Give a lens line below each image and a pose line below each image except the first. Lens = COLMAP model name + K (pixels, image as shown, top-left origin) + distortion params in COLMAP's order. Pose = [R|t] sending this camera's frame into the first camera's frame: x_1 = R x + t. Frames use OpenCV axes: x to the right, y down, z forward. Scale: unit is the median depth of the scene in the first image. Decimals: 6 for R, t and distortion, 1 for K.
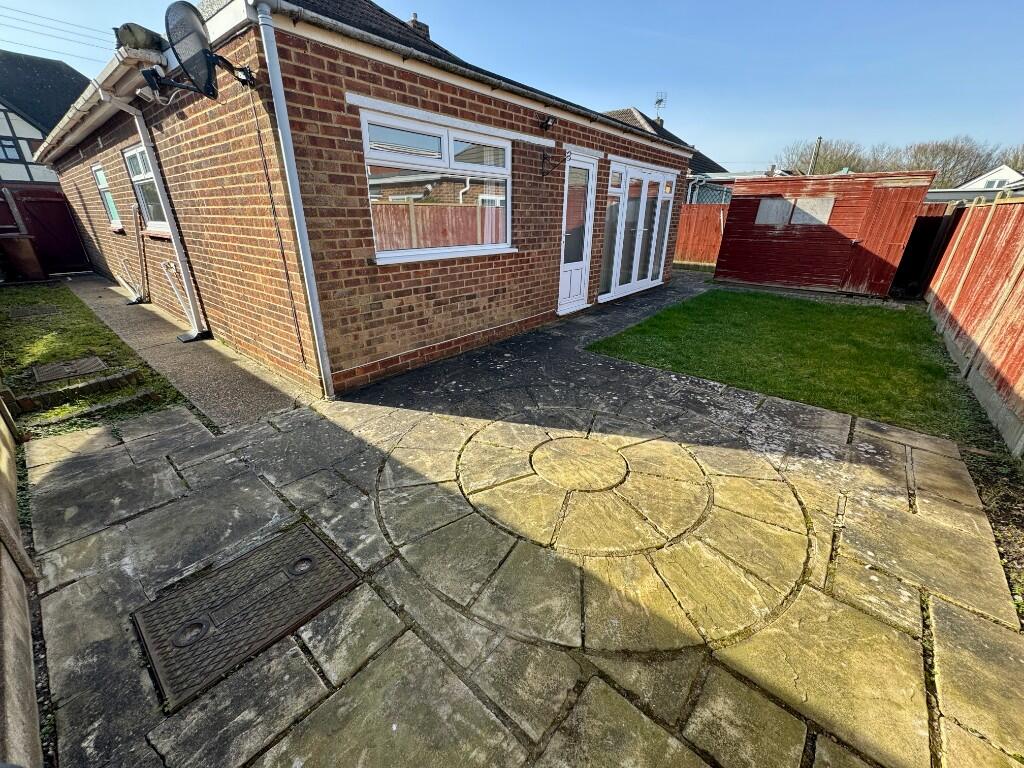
lens RADIAL K [[407.6, 0, 512.0], [0, 407.6, 384.0], [0, 0, 1]] dist [-0.002574, 0.000235]
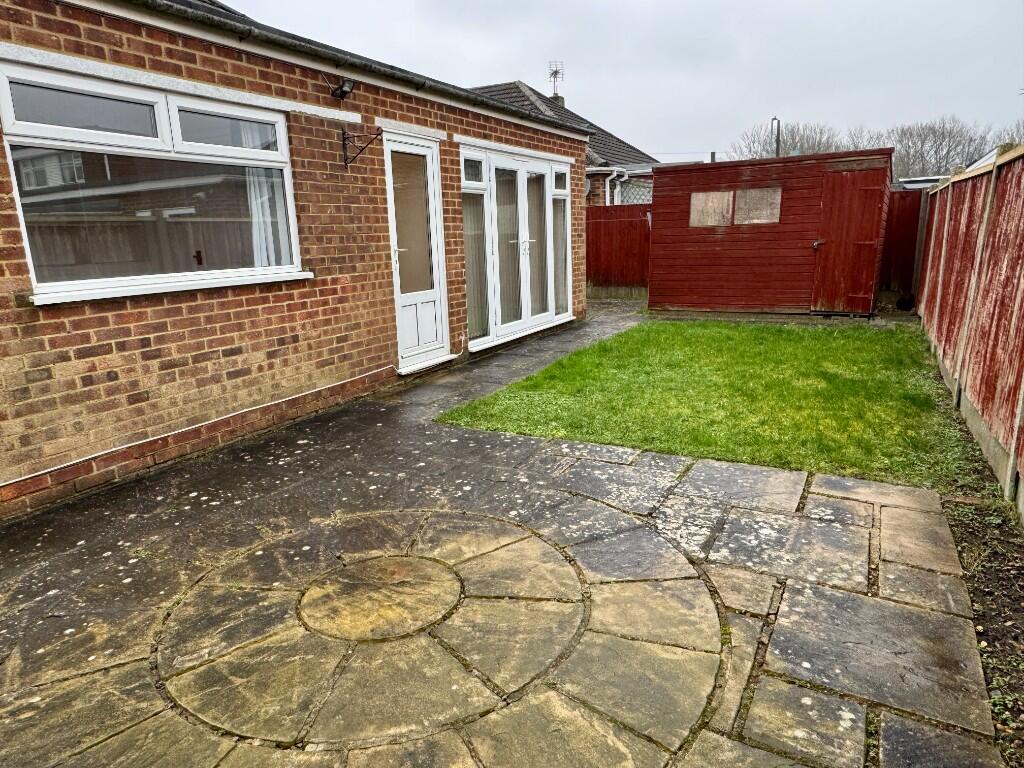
lens RADIAL K [[665.1, 0, 510.4], [0, 665.1, 389.7], [0, 0, 1]] dist [-0.002676, 0.000299]
pose [[0.978743, -0.087482, 0.185499, 0.109765], [0.117212, 0.980795, -0.155894, 0.040497], [-0.168298, 0.174323, 0.970200, -0.011106]]
